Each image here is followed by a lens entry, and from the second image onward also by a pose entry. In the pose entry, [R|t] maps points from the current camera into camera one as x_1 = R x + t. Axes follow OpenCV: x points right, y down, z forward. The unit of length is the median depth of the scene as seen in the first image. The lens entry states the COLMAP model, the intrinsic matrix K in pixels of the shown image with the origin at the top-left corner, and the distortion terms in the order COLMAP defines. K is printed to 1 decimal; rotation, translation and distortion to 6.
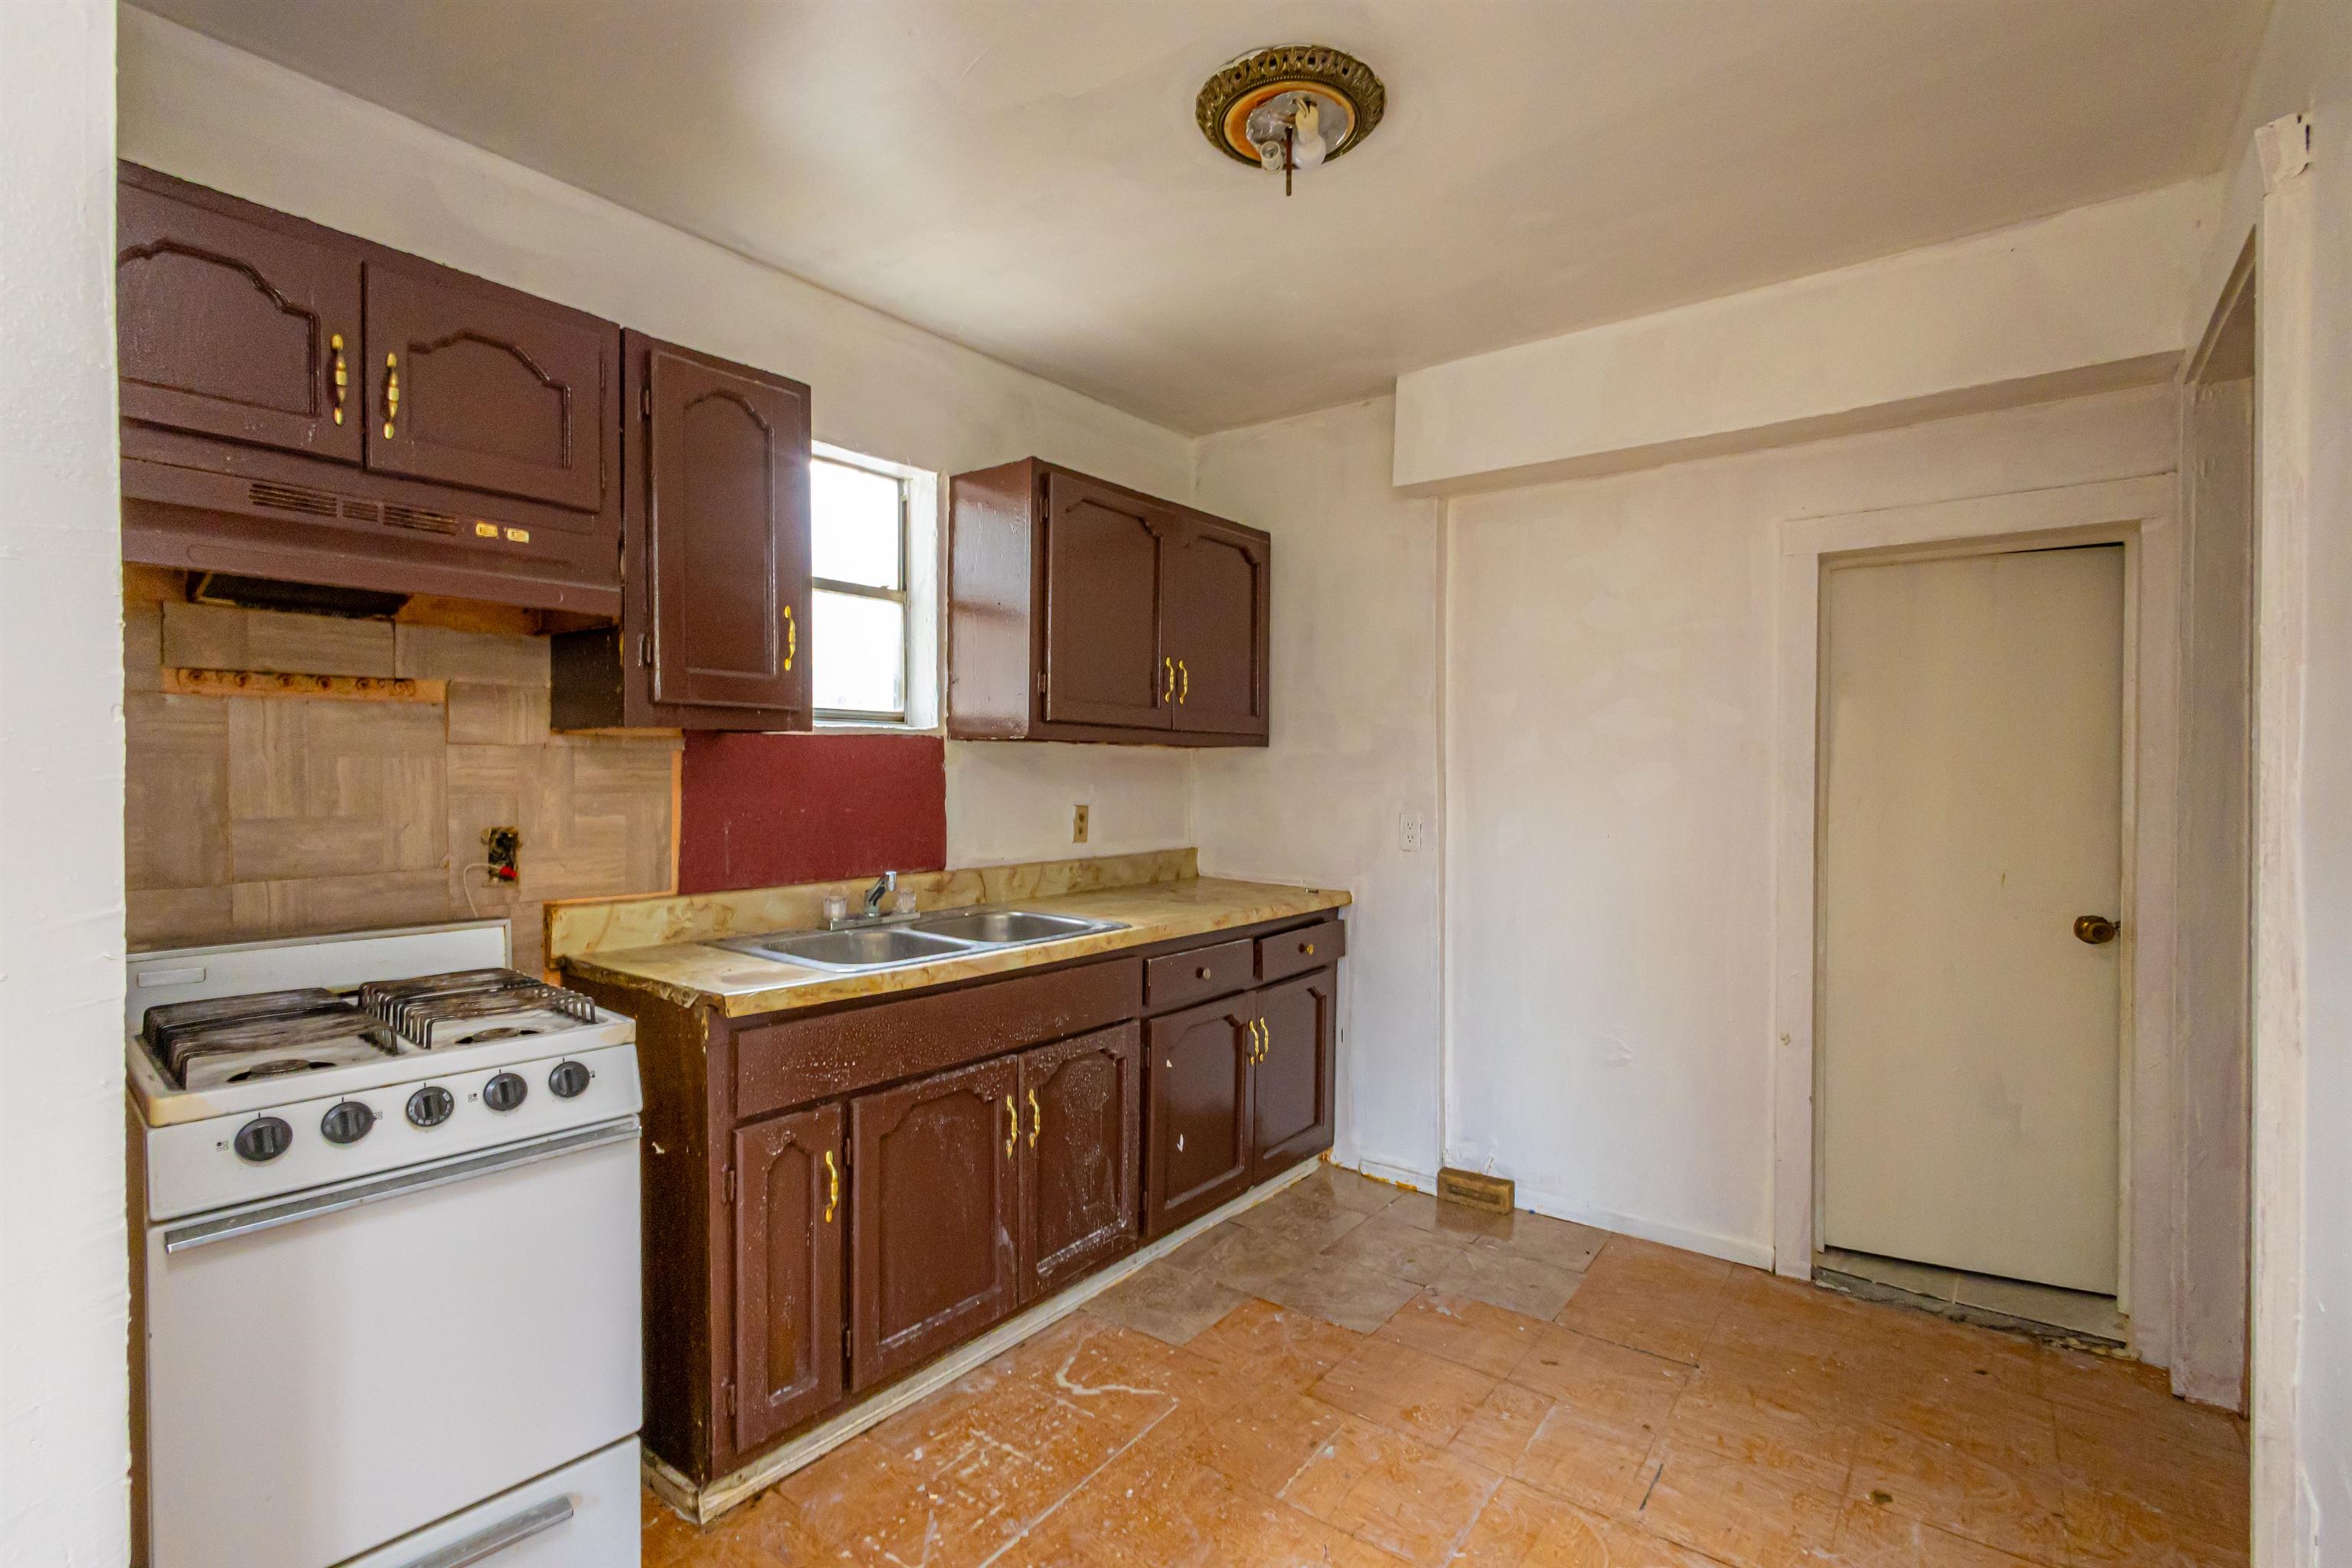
lens RADIAL K [[1080.1, 0, 1168.0], [0, 1080.1, 778.2], [0, 0, 1]] dist [0.000694, 0.001411]
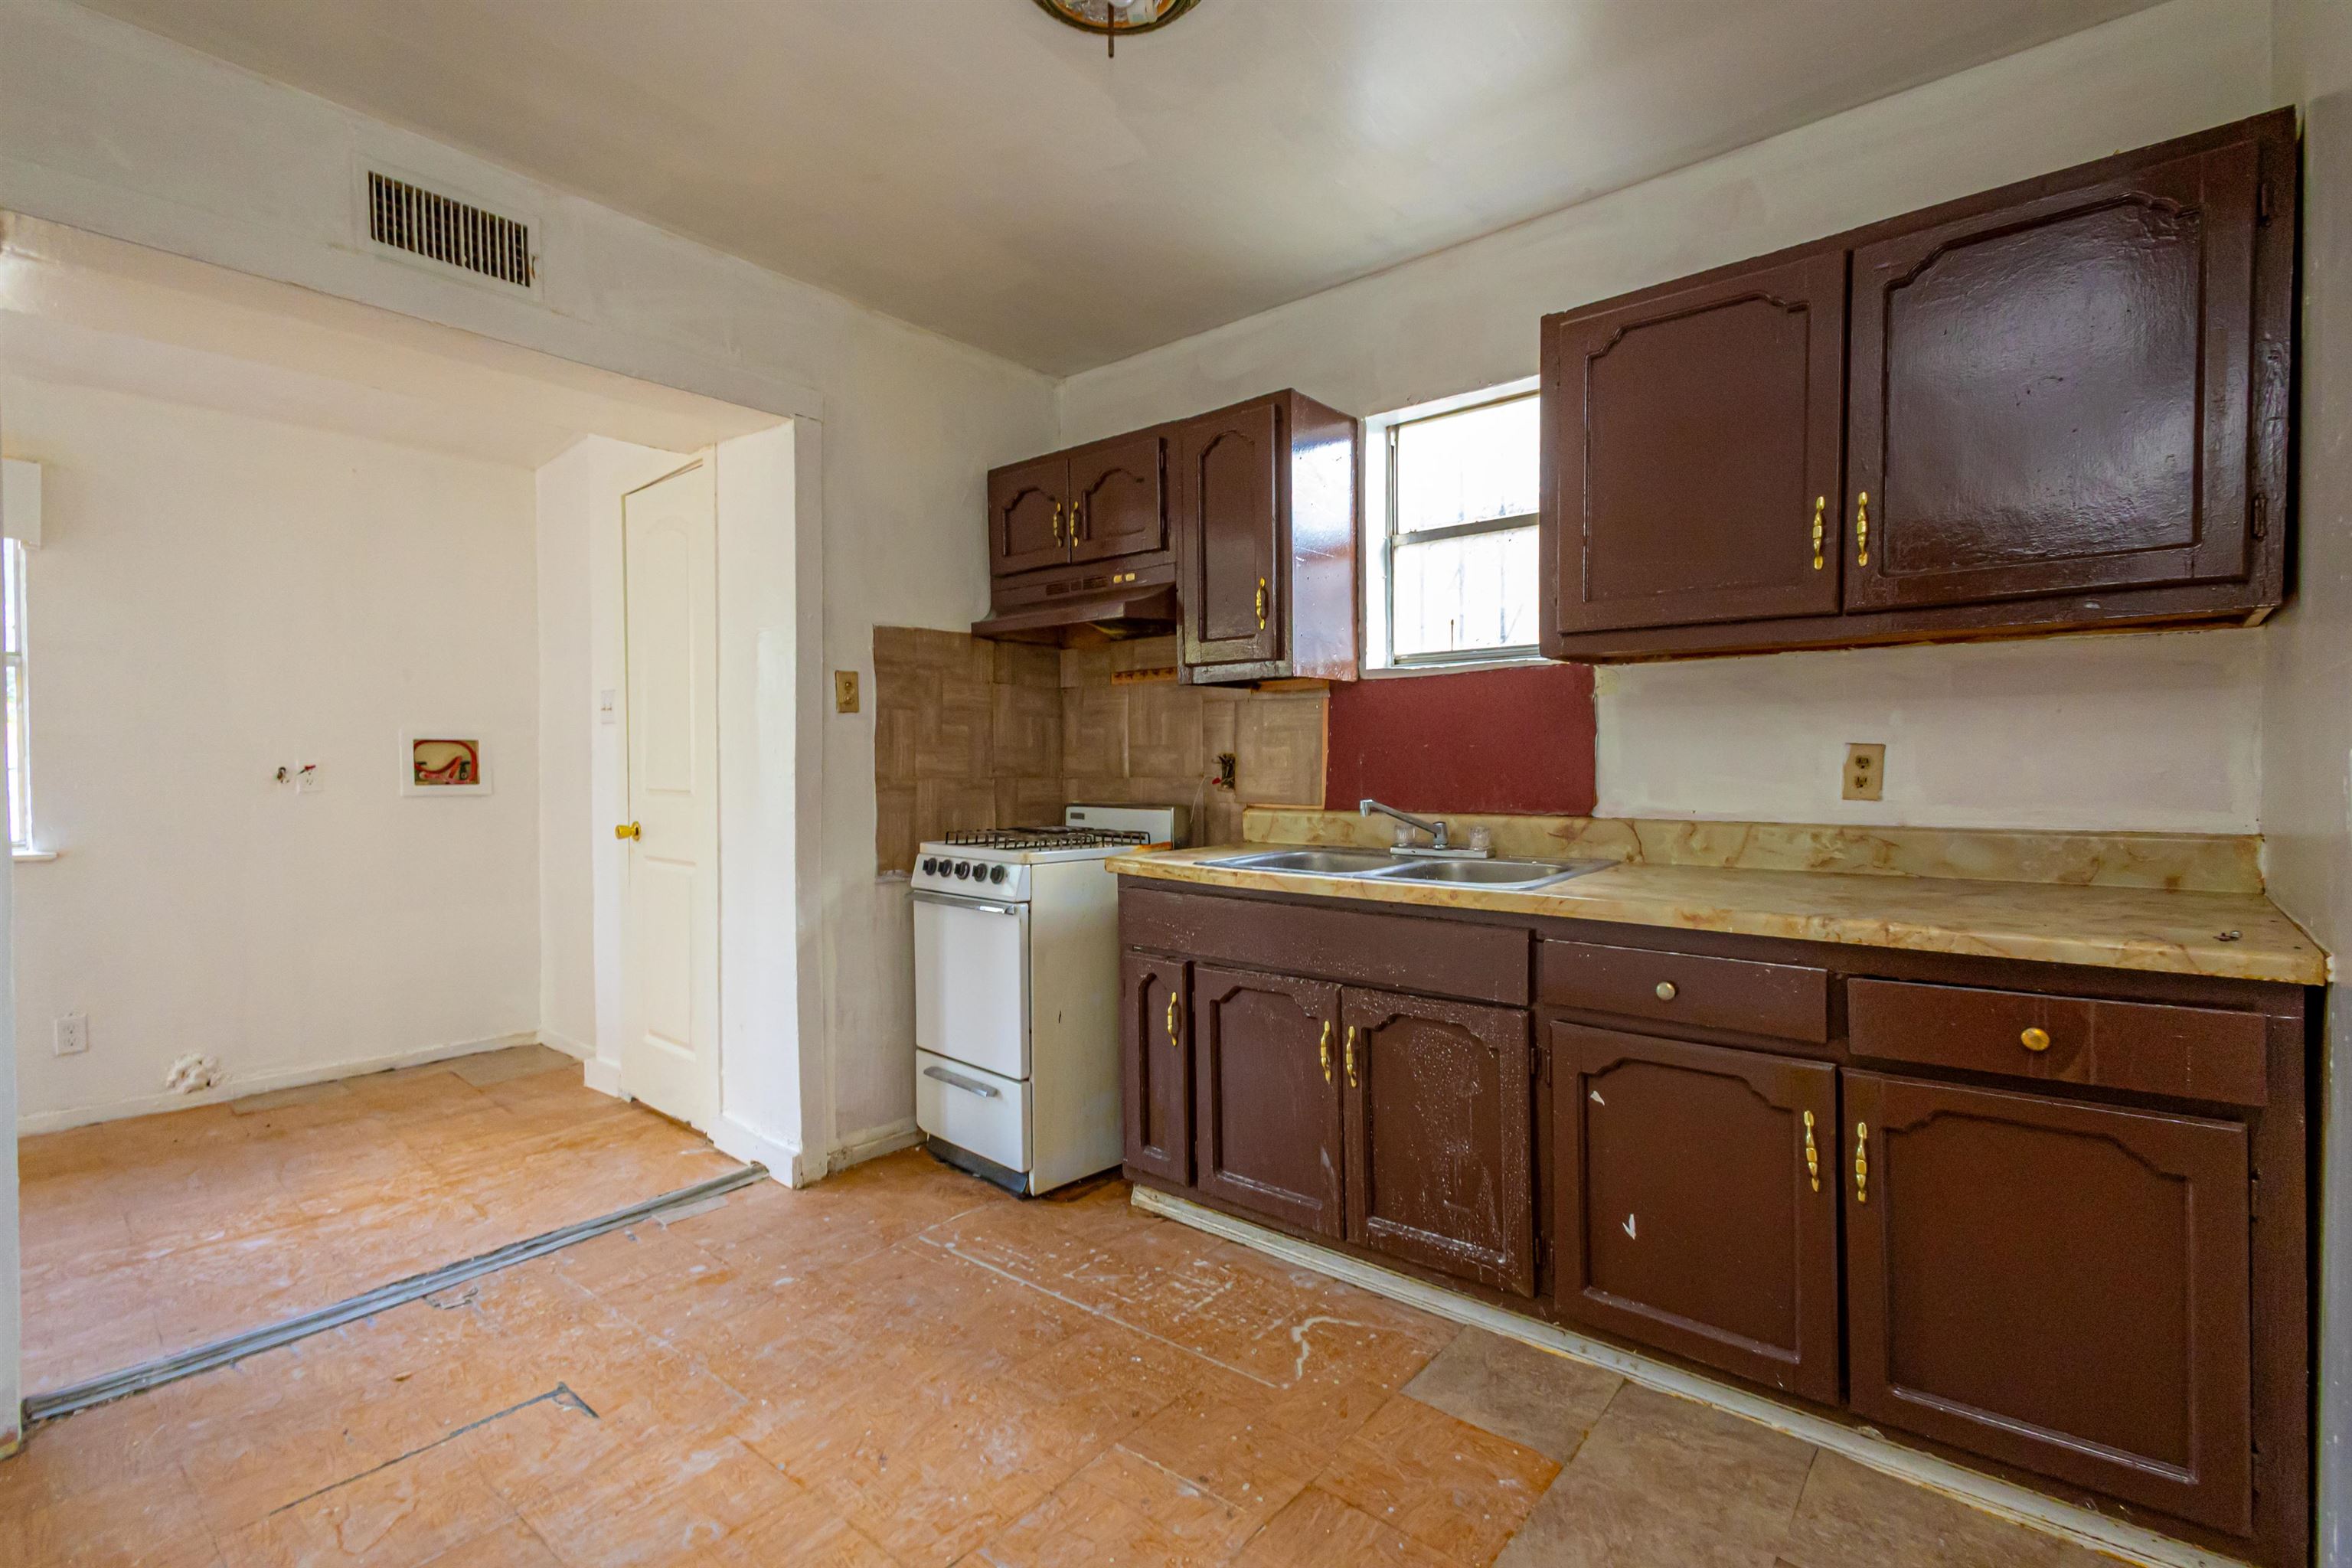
lens RADIAL K [[1080.1, 0, 1190.3], [0, 1080.1, 779.5], [0, 0, 1]] dist [0.000694, 0.001411]
pose [[-0.043791, 0.014387, -0.998937, 0.835901], [-0.000129, 0.999896, 0.014406, 0.053010], [0.999041, 0.000760, -0.043784, 0.889861]]
